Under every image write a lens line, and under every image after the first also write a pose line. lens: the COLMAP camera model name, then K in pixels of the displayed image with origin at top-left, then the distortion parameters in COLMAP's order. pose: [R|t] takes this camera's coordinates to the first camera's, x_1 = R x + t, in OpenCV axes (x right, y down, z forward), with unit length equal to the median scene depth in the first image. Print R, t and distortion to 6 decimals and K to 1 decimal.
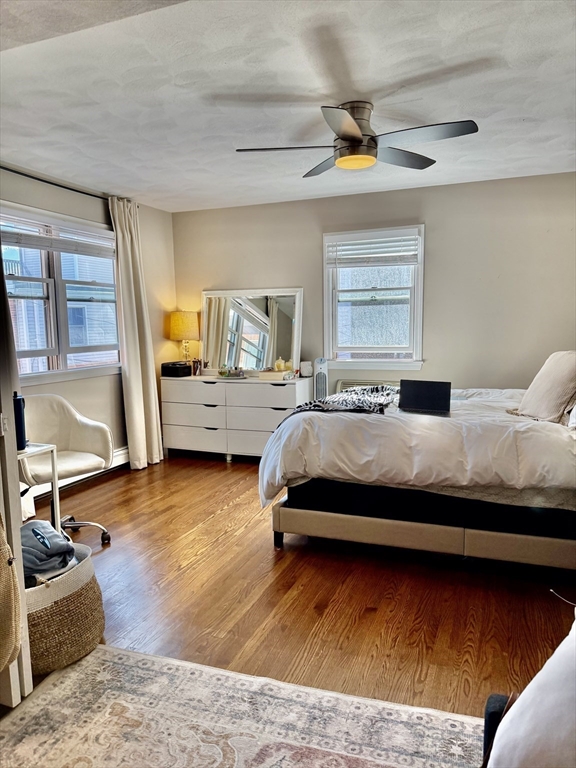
lens RADIAL K [[542.4, 0, 292.8], [0, 542.4, 383.7], [0, 0, 1]] dist [0.105626, -0.122437]
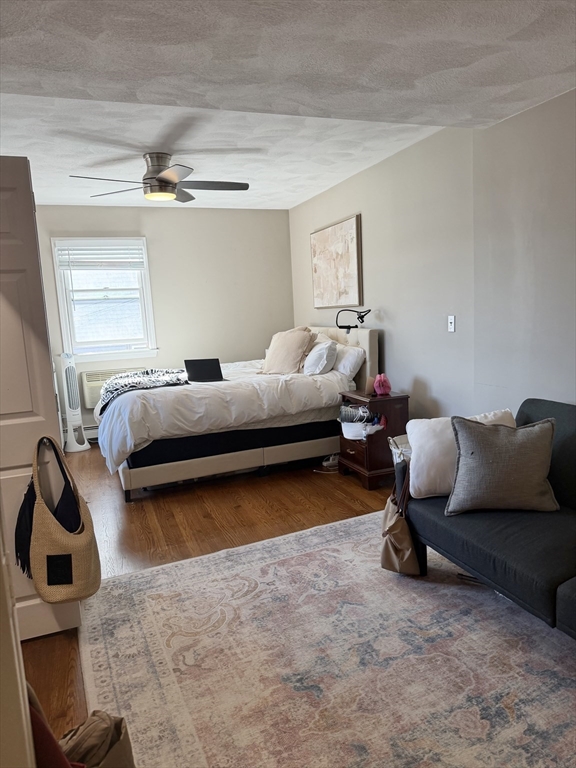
lens RADIAL K [[542.4, 0, 292.8], [0, 542.4, 383.7], [0, 0, 1]] dist [0.105626, -0.122437]
pose [[0.734488, -0.119466, 0.668024, -0.662041], [0.115600, 0.992021, 0.050307, 0.018211], [-0.668704, 0.040274, 0.742437, -0.204323]]
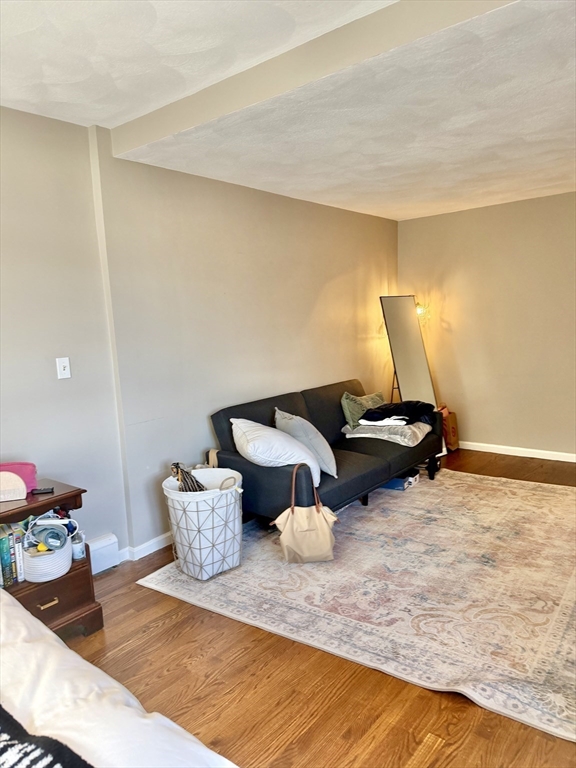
lens RADIAL K [[542.4, 0, 292.8], [0, 542.4, 383.7], [0, 0, 1]] dist [0.105626, -0.122437]
pose [[-0.951792, 0.030804, 0.305195, -0.171906], [0.102105, 0.970023, 0.220522, -0.180922], [-0.289253, 0.241053, -0.926405, 1.447013]]
